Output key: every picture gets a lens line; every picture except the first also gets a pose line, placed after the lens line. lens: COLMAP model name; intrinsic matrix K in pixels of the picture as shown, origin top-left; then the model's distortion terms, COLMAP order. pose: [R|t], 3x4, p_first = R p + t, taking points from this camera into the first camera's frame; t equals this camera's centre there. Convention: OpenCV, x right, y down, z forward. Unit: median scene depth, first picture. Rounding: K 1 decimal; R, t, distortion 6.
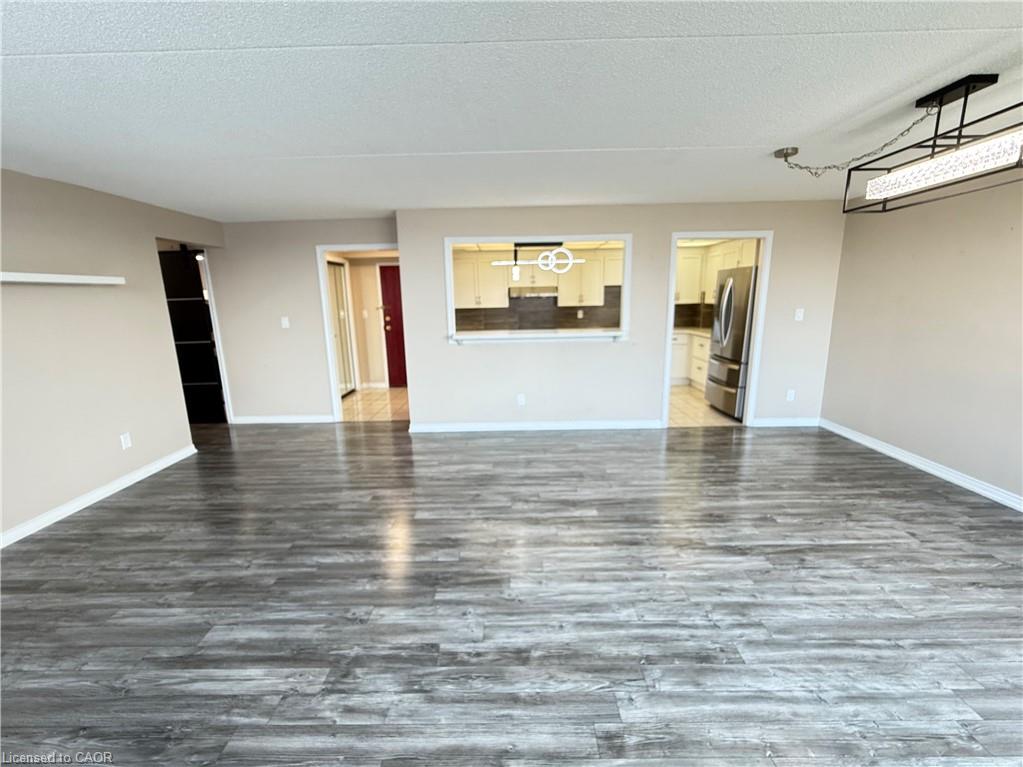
lens RADIAL K [[431.9, 0, 510.2], [0, 431.9, 388.2], [0, 0, 1]] dist [0.001526, 0.000189]
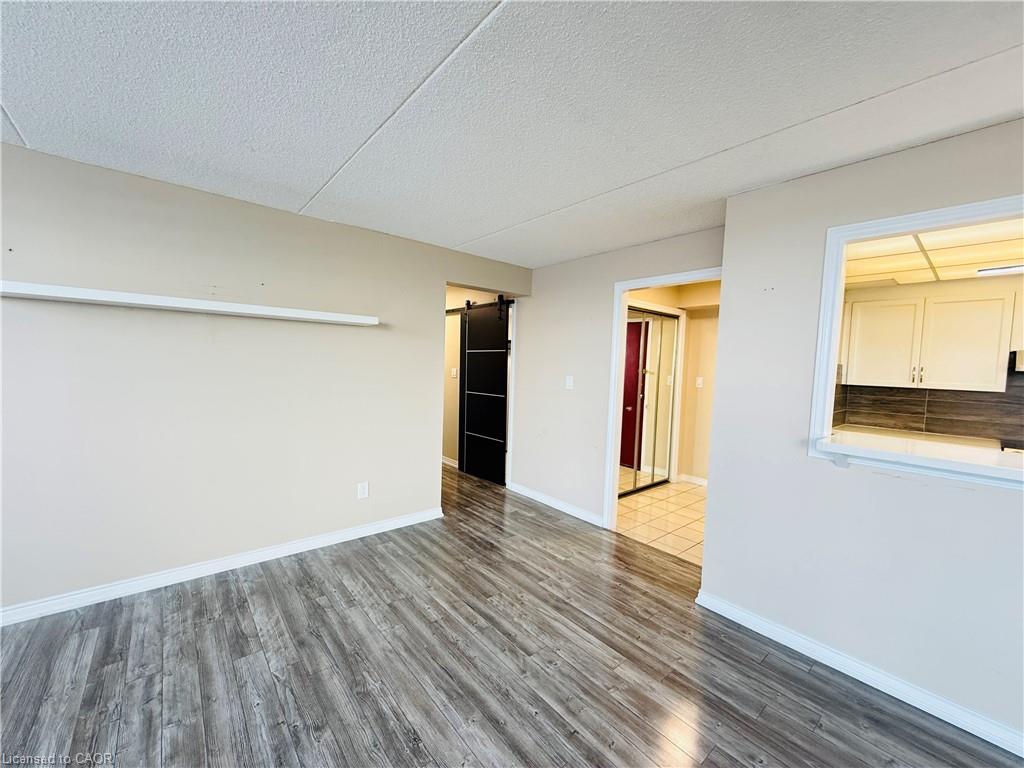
lens RADIAL K [[411.1, 0, 509.2], [0, 411.1, 385.3], [0, 0, 1]] dist [0.002227, -0.000008]
pose [[0.648010, 0.086636, -0.756688, -0.039297], [-0.206603, 0.976253, -0.065155, -0.134252], [0.733075, 0.198555, 0.650521, 0.767966]]
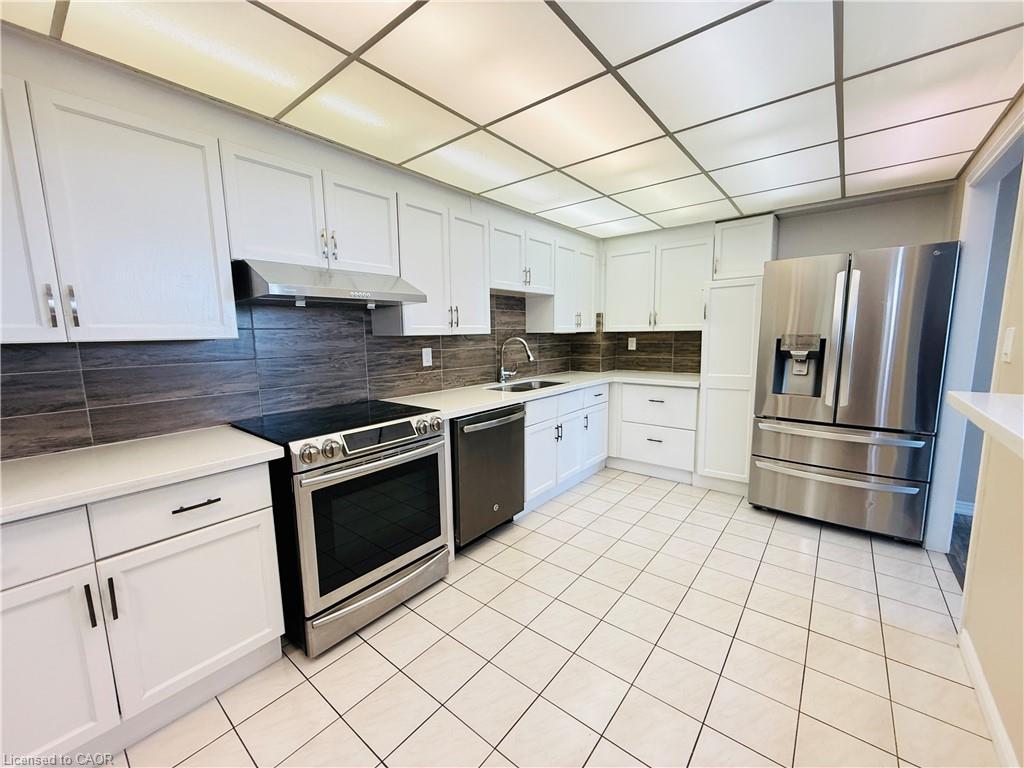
lens RADIAL K [[411.1, 0, 508.3], [0, 411.1, 384.3], [0, 0, 1]] dist [0.002227, -0.000008]
pose [[0.637131, -0.088097, 0.765704, -0.222229], [0.170854, 0.984874, -0.028852, -0.313051], [-0.751580, 0.149206, 0.642545, 1.795514]]
